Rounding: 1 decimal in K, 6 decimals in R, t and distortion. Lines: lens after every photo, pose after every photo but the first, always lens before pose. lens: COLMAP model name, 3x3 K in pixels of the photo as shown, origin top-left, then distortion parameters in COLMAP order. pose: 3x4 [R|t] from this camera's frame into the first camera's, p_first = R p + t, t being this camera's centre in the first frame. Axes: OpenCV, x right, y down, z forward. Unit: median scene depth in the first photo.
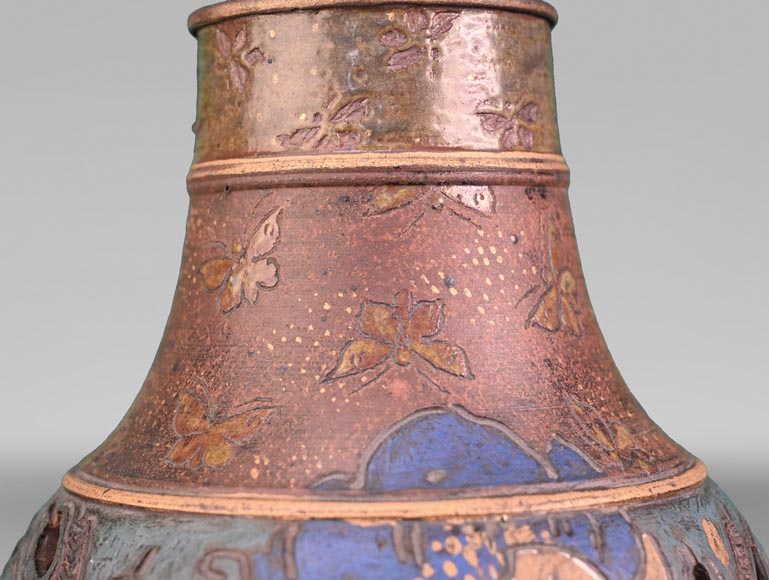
lens RADIAL K [[1559.1, 0, 384.5], [0, 1559.1, 290.0], [0, 0, 1]] dist [-0.033276, -0.167310]
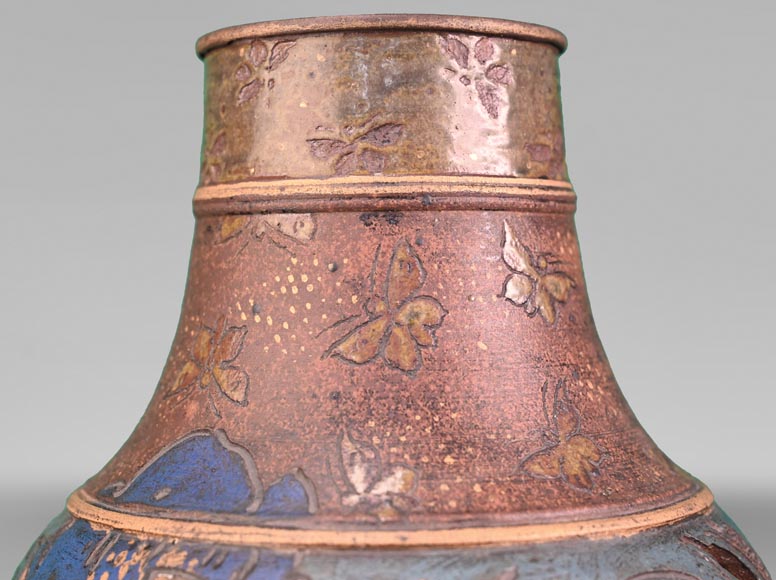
lens RADIAL K [[1588.4, 0, 388.0], [0, 1588.4, 290.0], [0, 0, 1]] dist [-0.007408, -0.171023]
pose [[0.662826, 0.019434, -0.748521, 0.864850], [-0.016406, 0.999800, 0.011430, -0.030718], [0.748594, 0.004704, 0.663012, 0.371553]]
